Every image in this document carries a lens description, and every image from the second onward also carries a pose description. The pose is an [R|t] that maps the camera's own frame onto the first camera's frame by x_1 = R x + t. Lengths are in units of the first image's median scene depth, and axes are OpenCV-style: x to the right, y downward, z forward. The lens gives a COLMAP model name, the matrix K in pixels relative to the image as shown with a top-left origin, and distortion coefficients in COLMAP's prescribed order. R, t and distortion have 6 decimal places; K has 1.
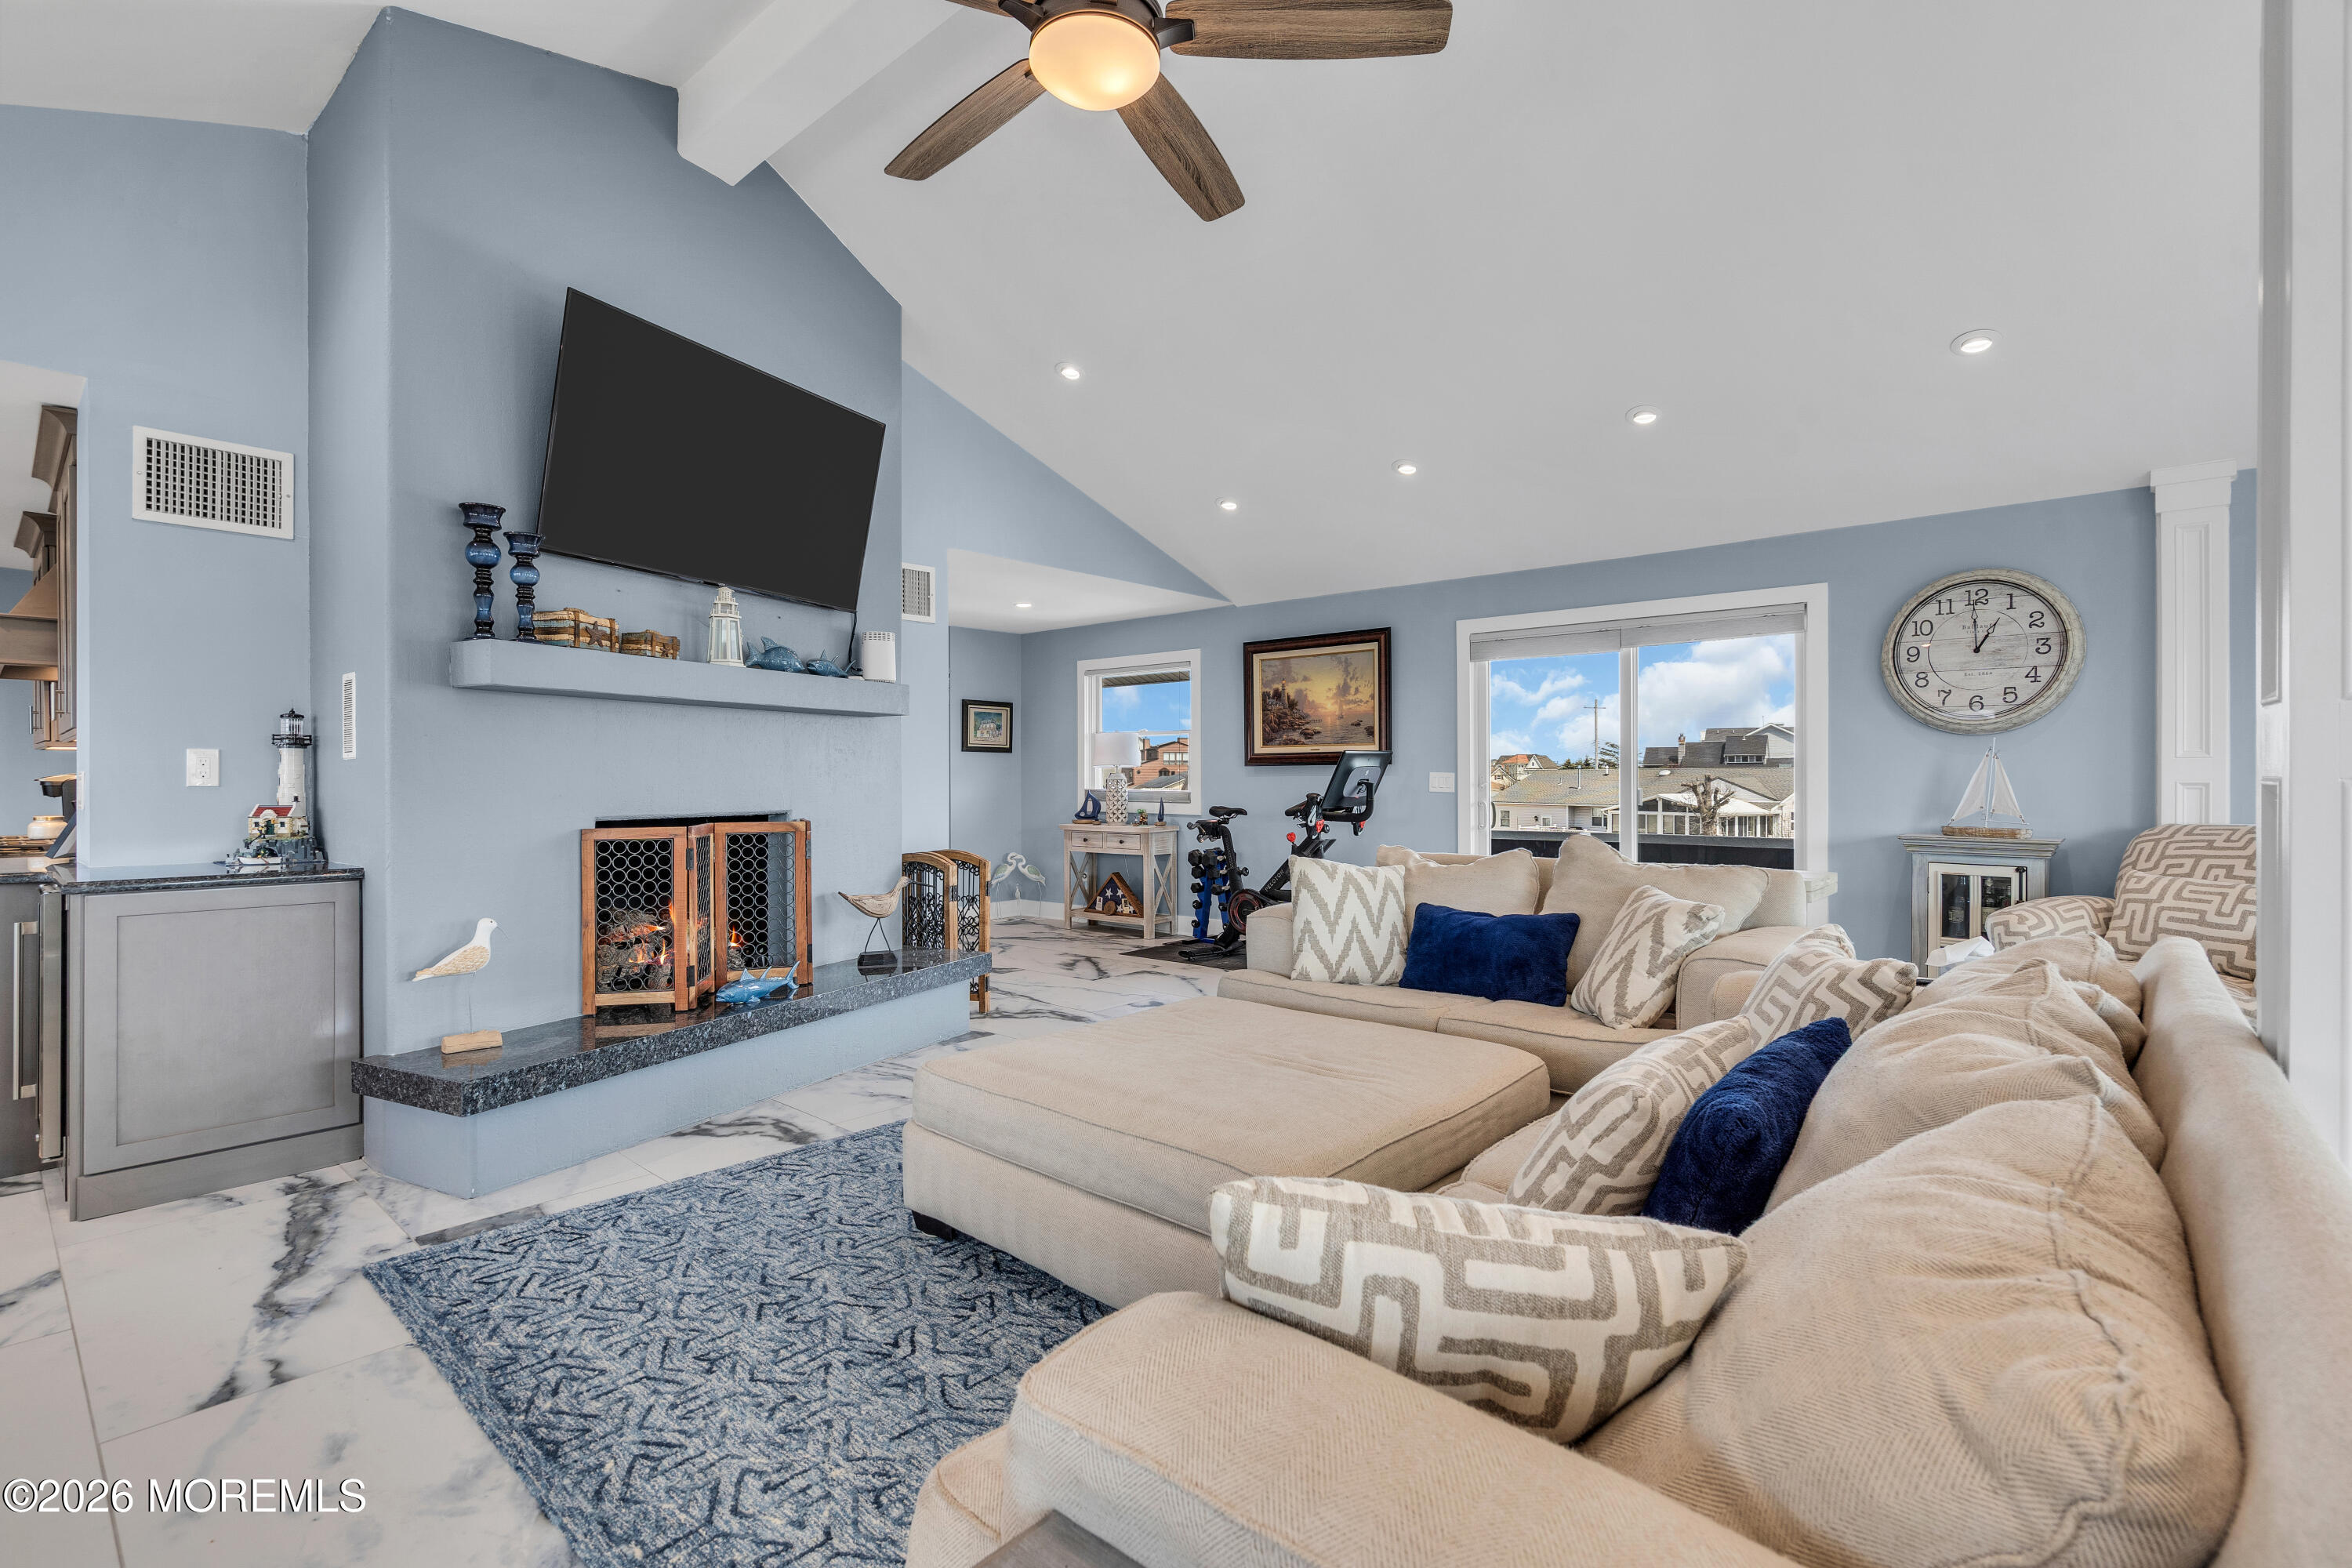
lens RADIAL K [[1069.9, 0, 1167.4], [0, 1069.9, 778.7], [0, 0, 1]] dist [-0.001866, 0.000516]
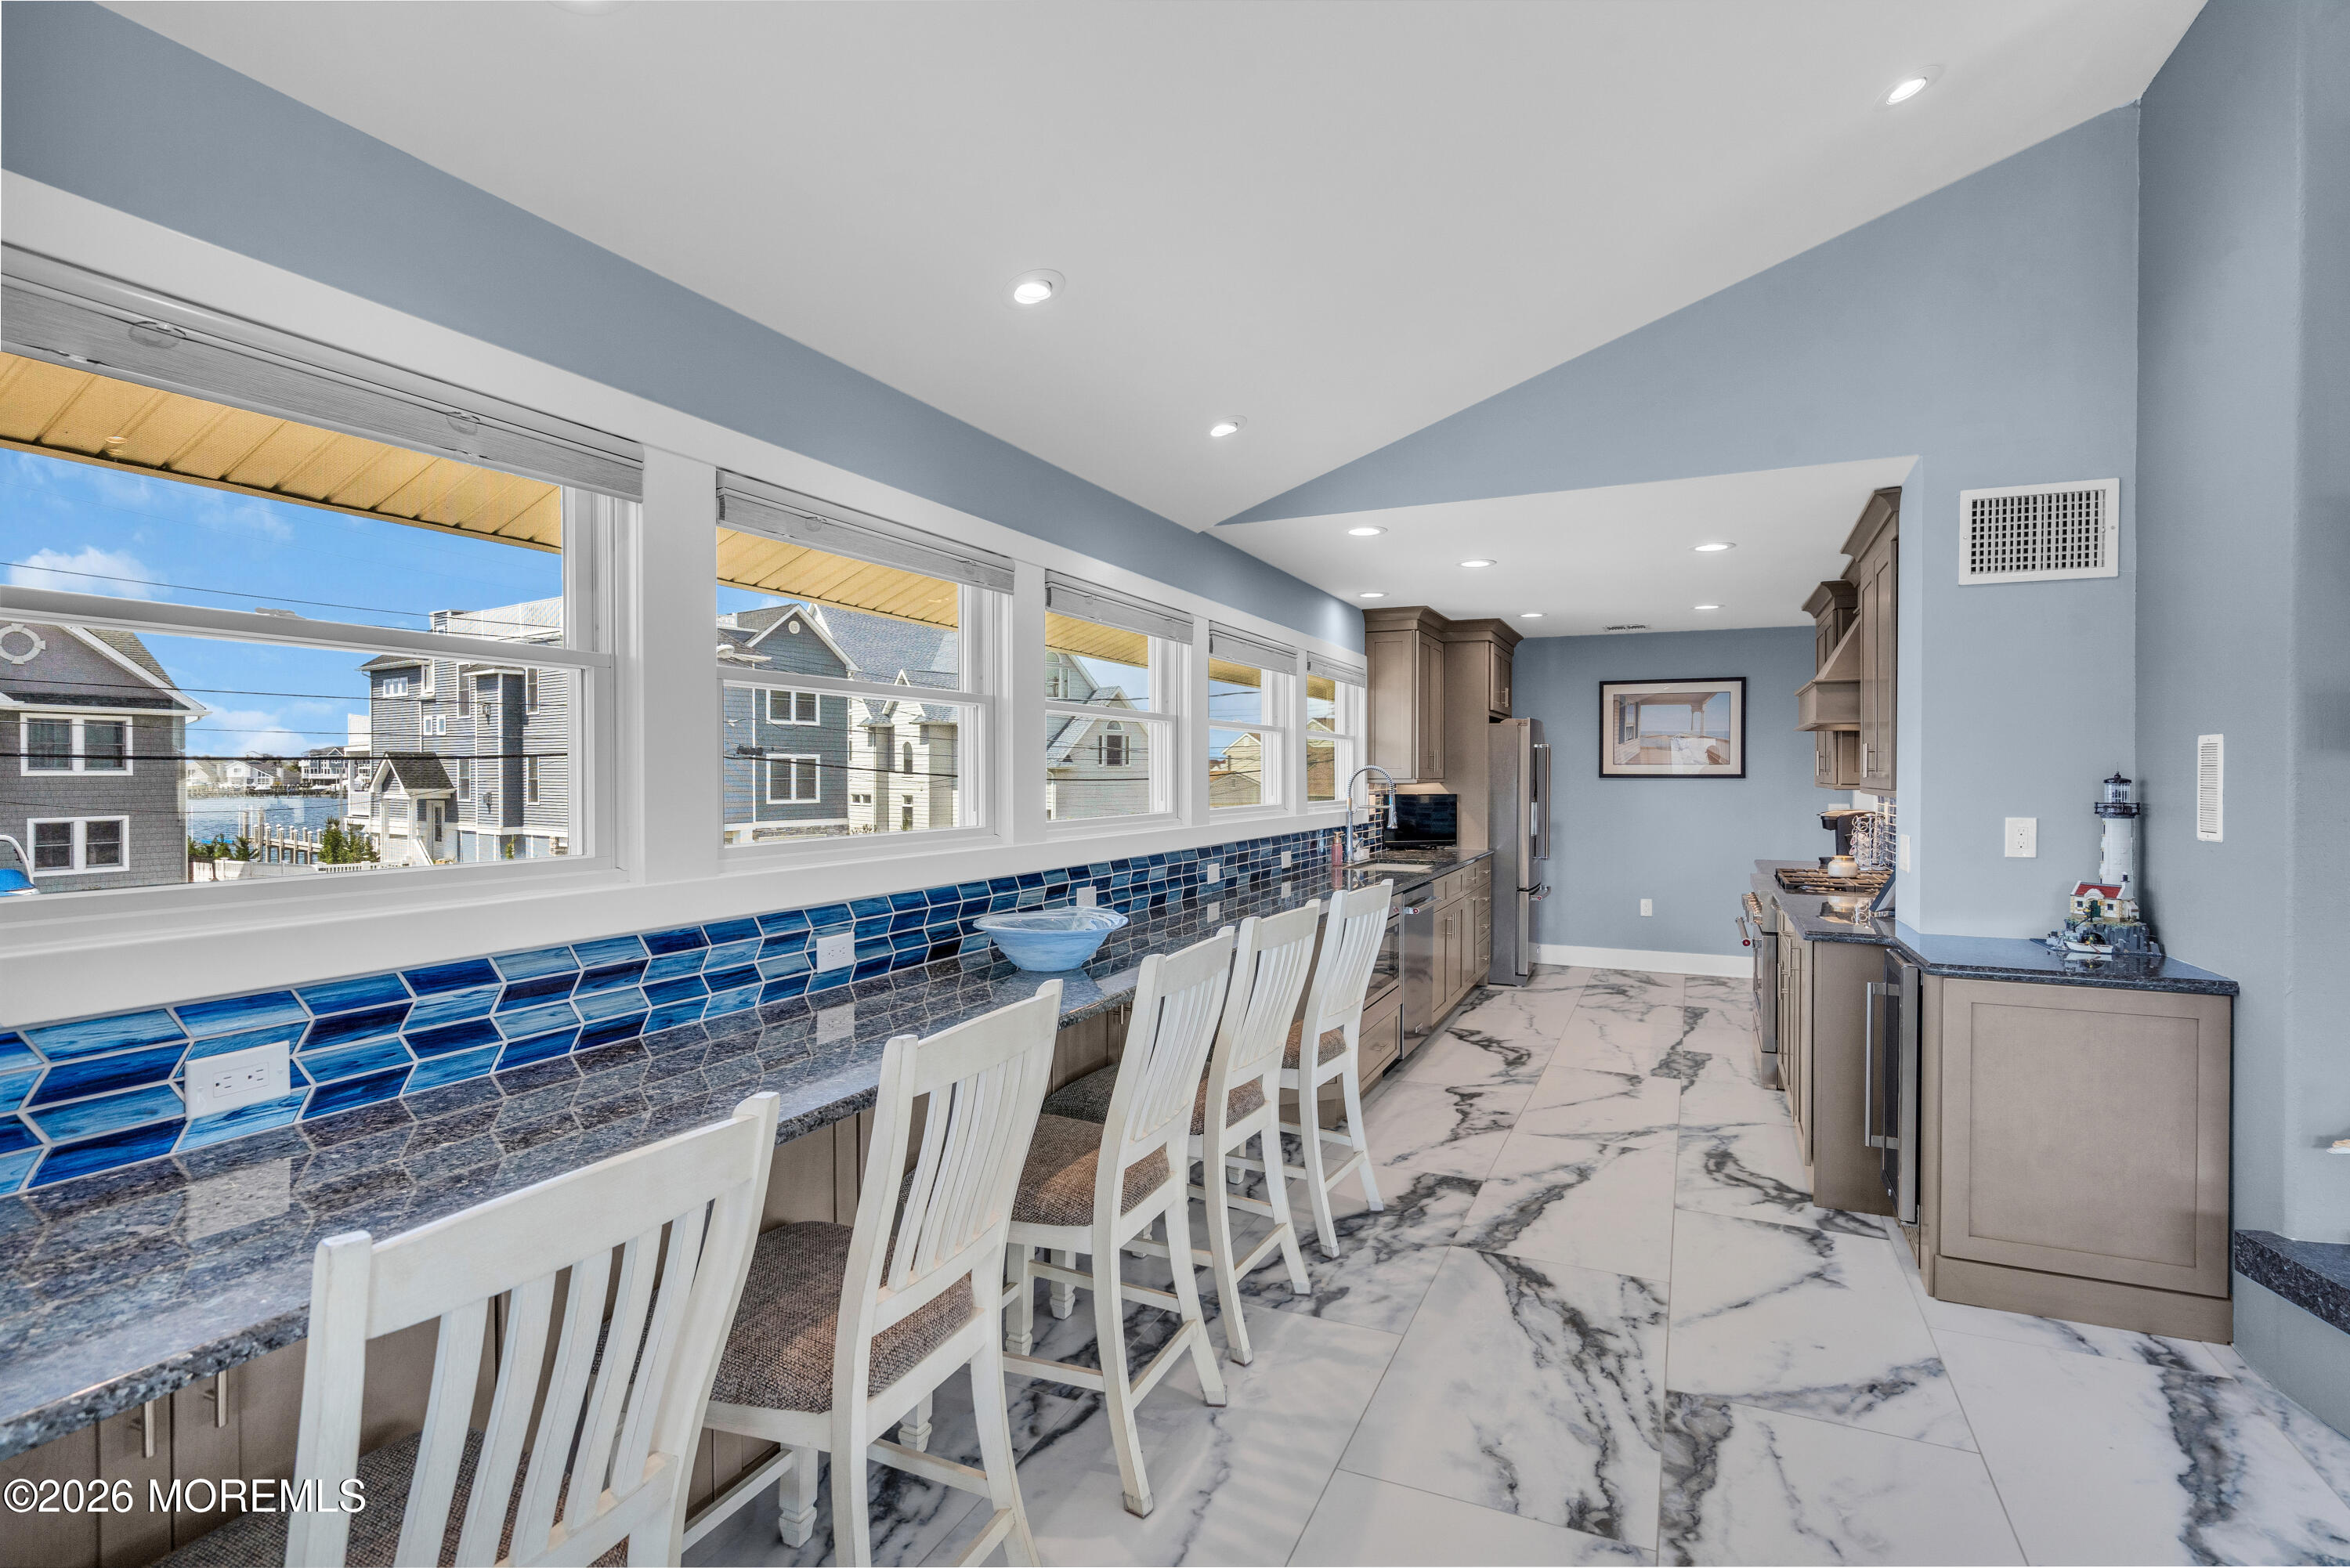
lens RADIAL K [[1144.9, 0, 1194.4], [0, 1144.9, 779.3], [0, 0, 1]] dist [0.003740, 0.000597]
pose [[0.303142, 0.007396, -0.952917, -0.152285], [-0.003679, 0.999972, 0.006591, -0.061134], [0.952938, 0.001508, 0.303161, 0.002225]]
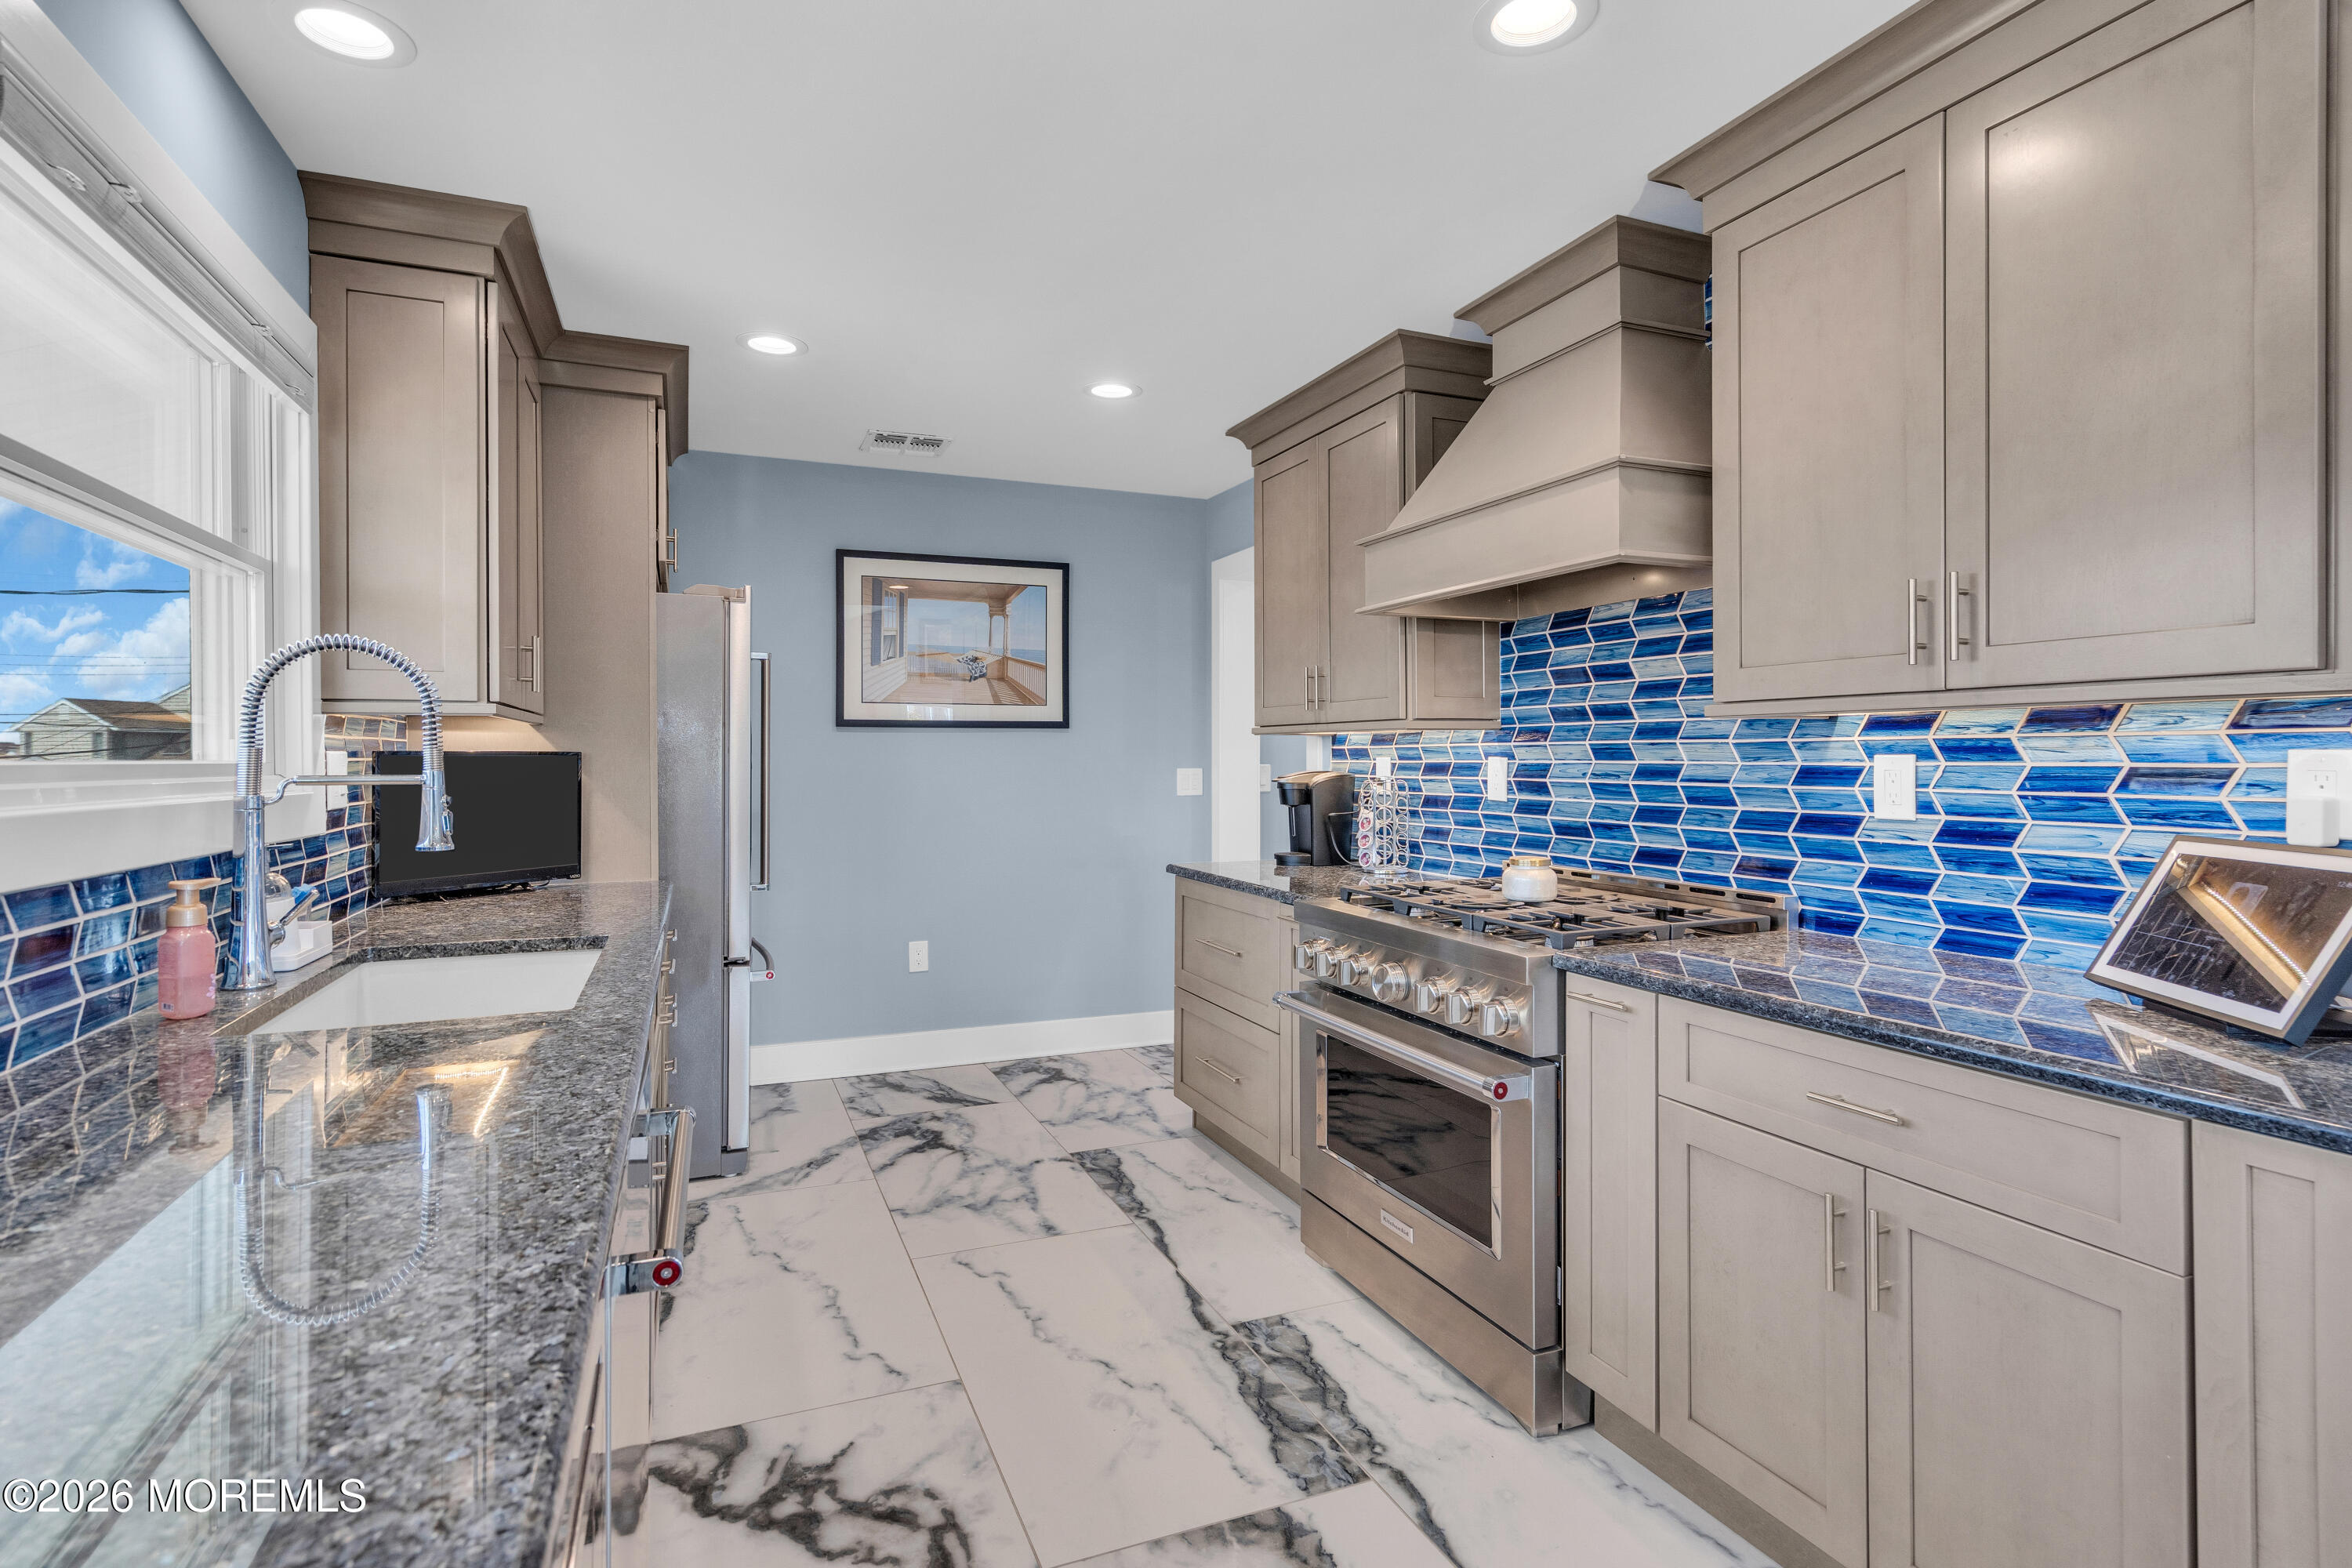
lens RADIAL K [[1145.9, 0, 1170.8], [0, 1145.9, 761.5], [0, 0, 1]] dist [0.003740, 0.000597]
pose [[0.897416, 0.000409, -0.441185, -1.163009], [0.000264, 0.999999, 0.001465, -0.017932], [0.441185, -0.001431, 0.897415, 0.484225]]
